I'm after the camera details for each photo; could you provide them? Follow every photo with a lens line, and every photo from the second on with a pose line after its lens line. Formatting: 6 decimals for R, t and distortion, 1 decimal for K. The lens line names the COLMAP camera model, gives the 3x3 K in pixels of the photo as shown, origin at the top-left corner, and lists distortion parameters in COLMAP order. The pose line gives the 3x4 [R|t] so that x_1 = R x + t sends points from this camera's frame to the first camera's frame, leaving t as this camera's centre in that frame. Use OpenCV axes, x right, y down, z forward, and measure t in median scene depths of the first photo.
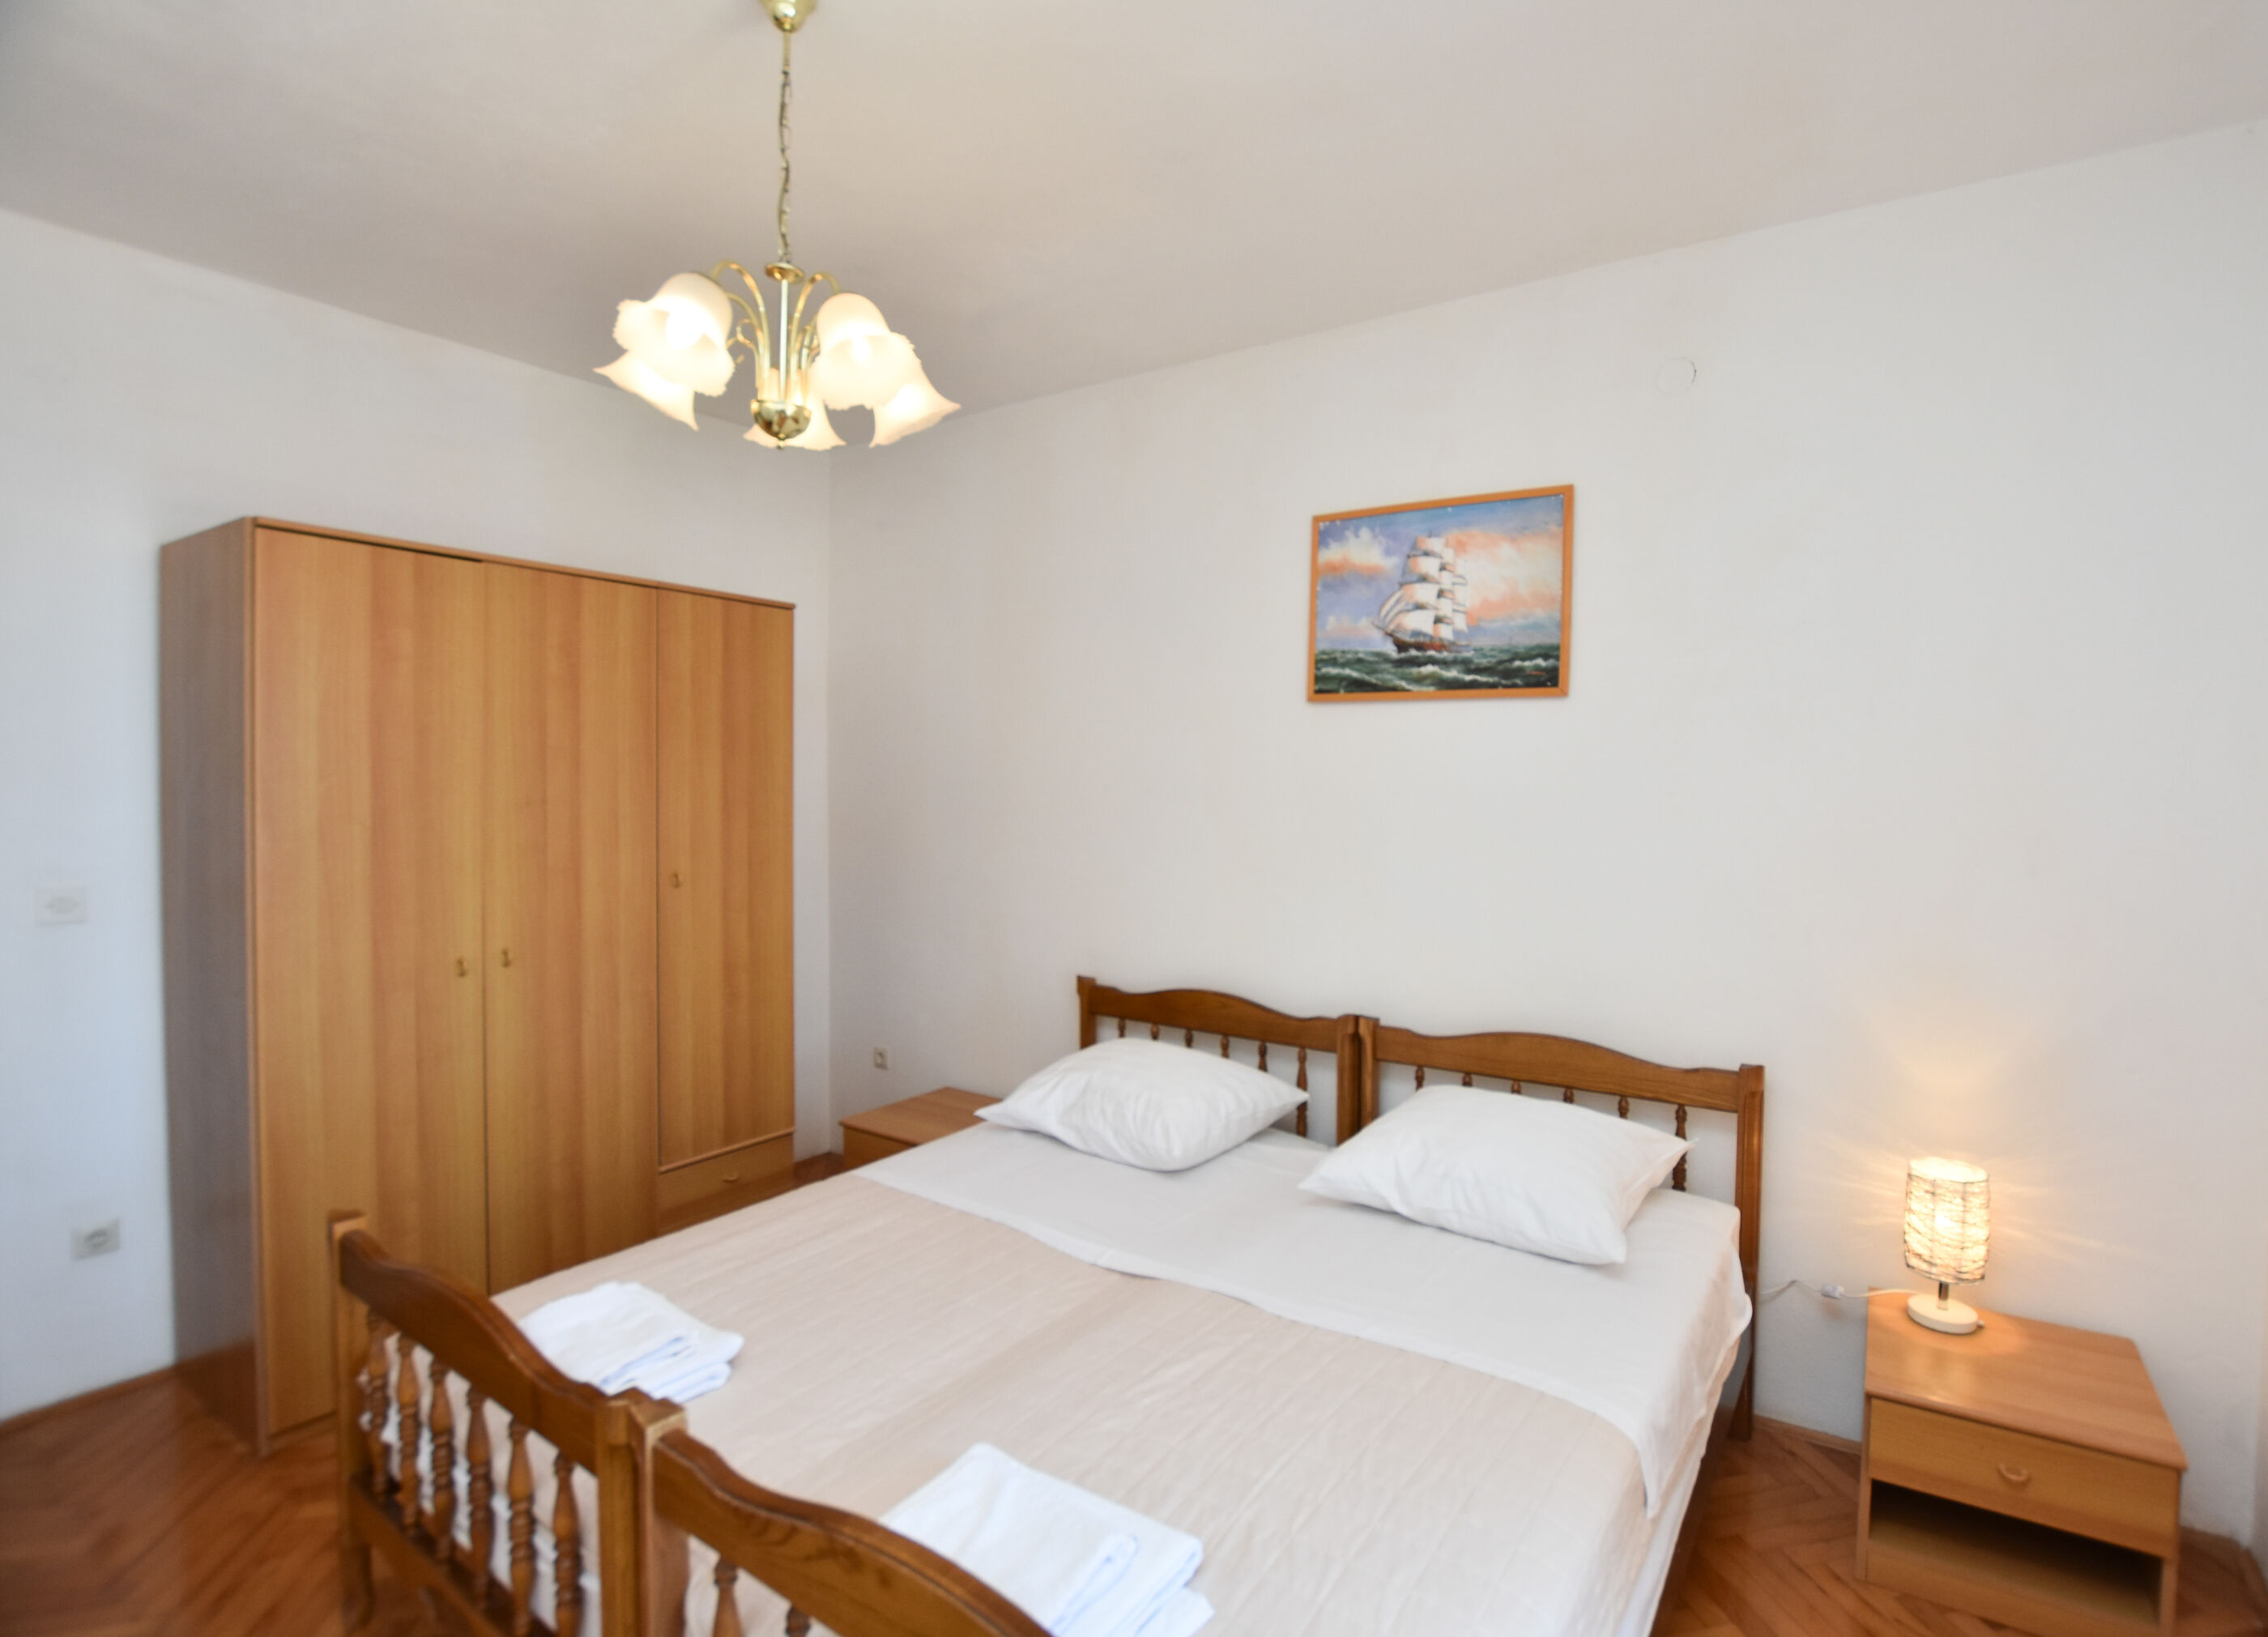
lens RADIAL K [[1096.0, 0, 1219.1], [0, 1096.0, 816.6], [0, 0, 1]] dist [-0.026220, -0.000108]
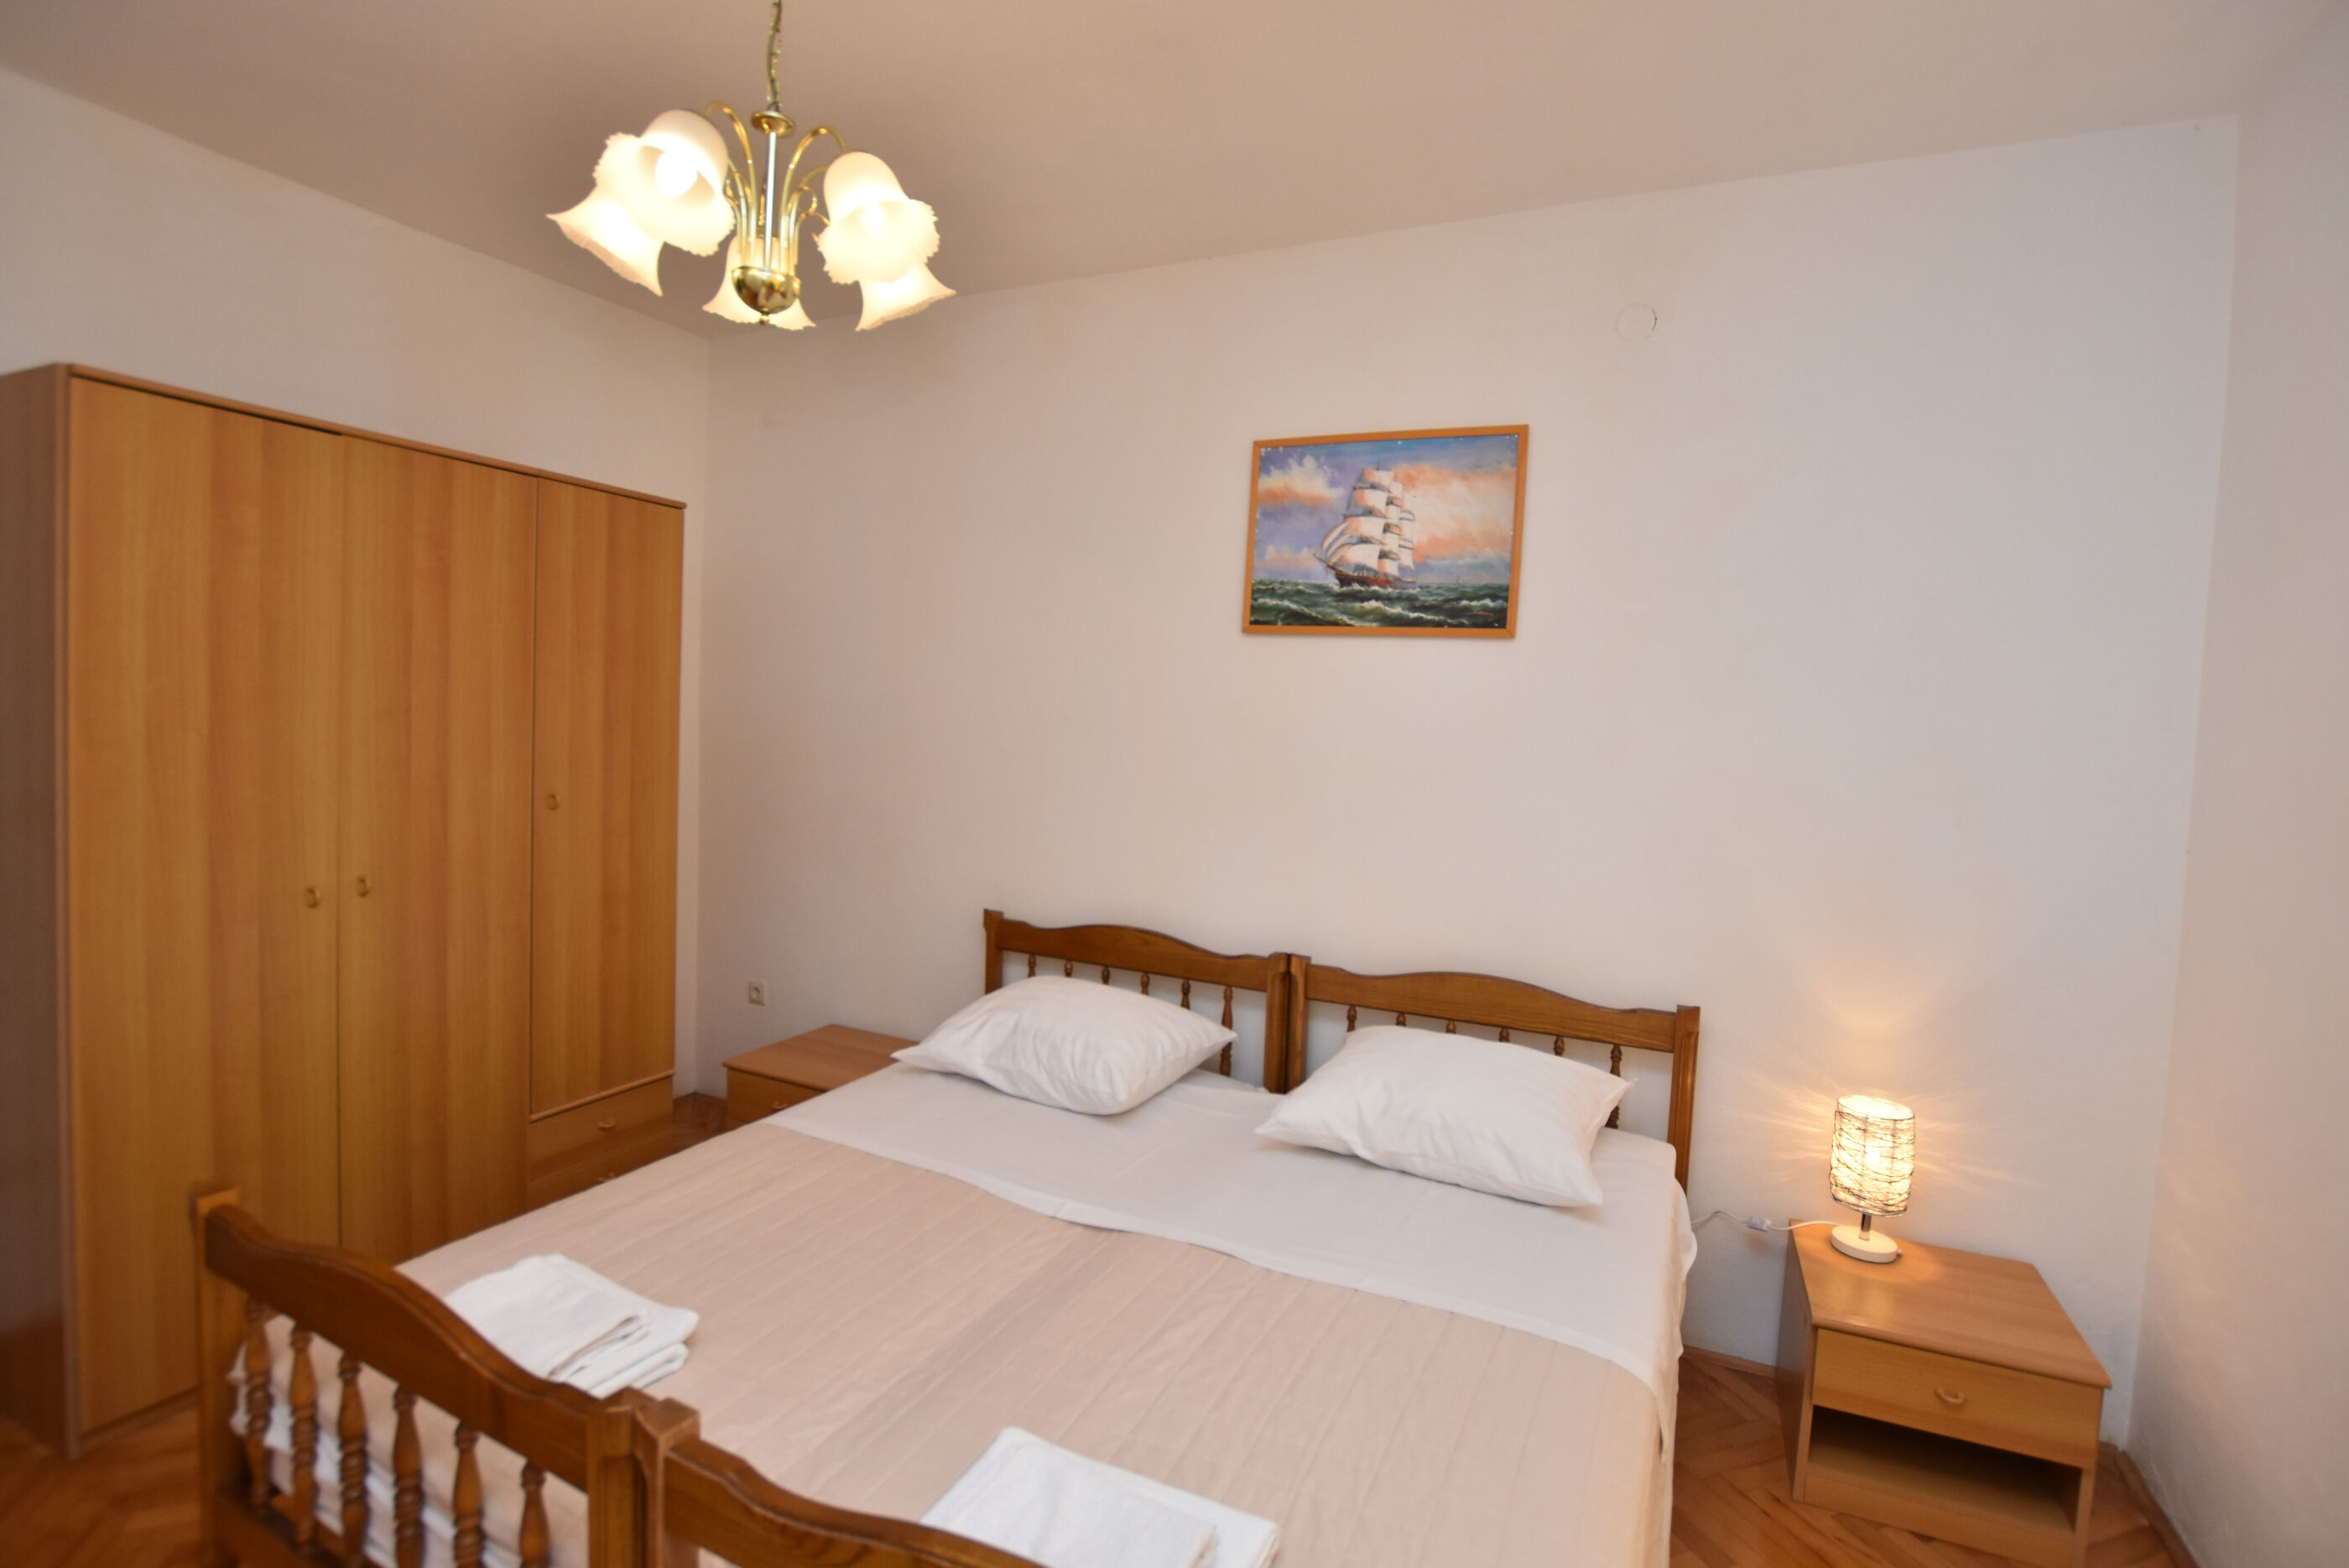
lens RADIAL K [[1094.2, 0, 1175.5], [0, 1094.2, 775.2], [0, 0, 1]] dist [-0.027021, 0.001010]
pose [[0.991960, 0.024917, 0.124073, -0.122737], [-0.028357, 0.999259, 0.026033, -0.002262], [-0.123332, -0.029342, 0.991932, 0.050649]]
